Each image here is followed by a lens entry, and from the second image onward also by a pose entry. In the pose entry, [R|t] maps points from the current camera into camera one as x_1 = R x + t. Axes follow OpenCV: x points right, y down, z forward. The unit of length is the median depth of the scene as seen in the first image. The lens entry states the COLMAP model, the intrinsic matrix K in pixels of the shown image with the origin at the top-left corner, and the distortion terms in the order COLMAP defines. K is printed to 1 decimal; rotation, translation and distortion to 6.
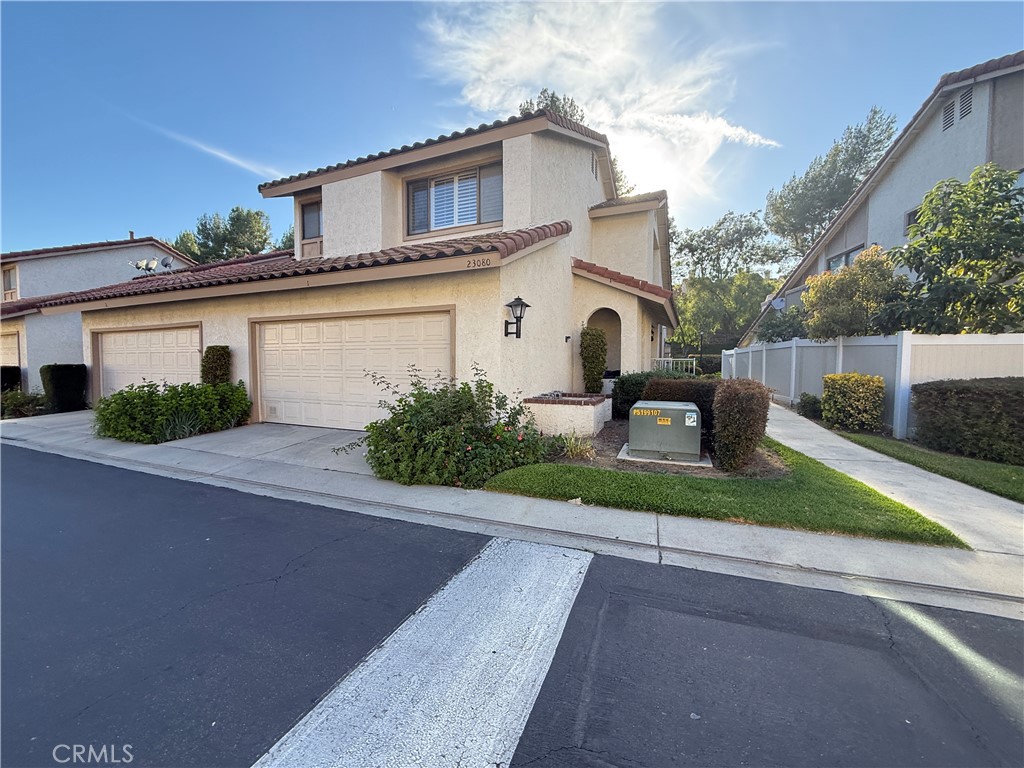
lens RADIAL K [[405.4, 0, 512.0], [0, 405.4, 384.0], [0, 0, 1]] dist [0.000602, 0.000013]
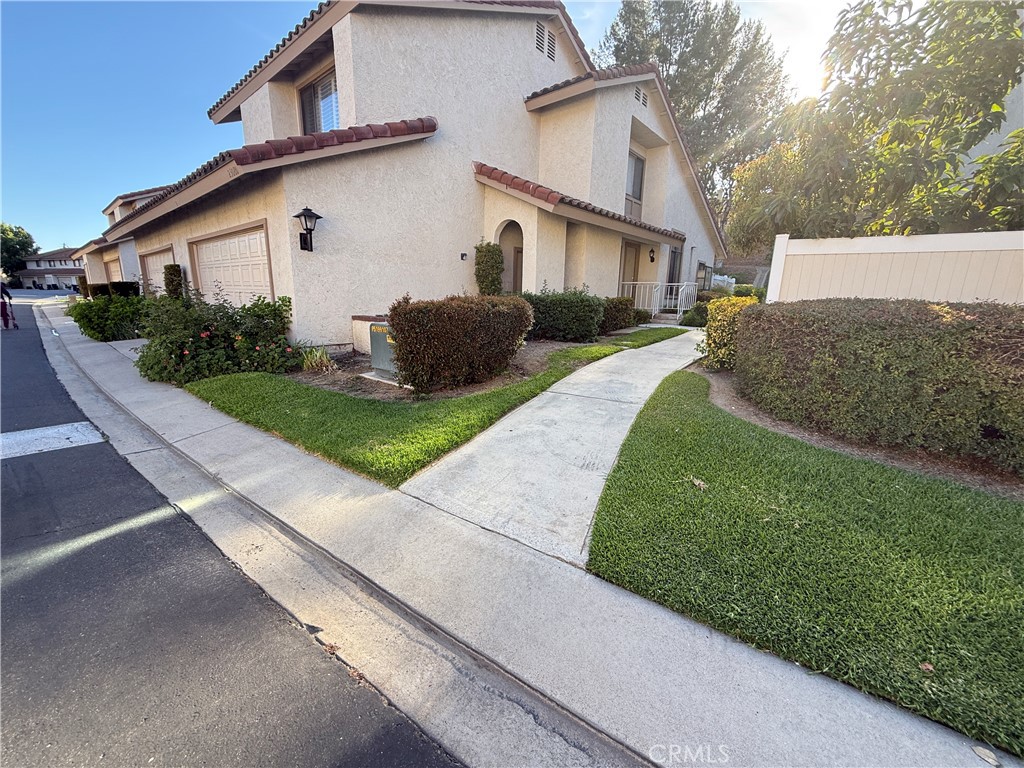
lens RADIAL K [[410.5, 0, 512.0], [0, 410.5, 384.0], [0, 0, 1]] dist [0.001825, 0.000100]
pose [[0.955107, 0.078873, -0.285570, 0.593377], [-0.030361, 0.984894, 0.170478, 0.014633], [0.294702, -0.154154, 0.943073, 0.109435]]
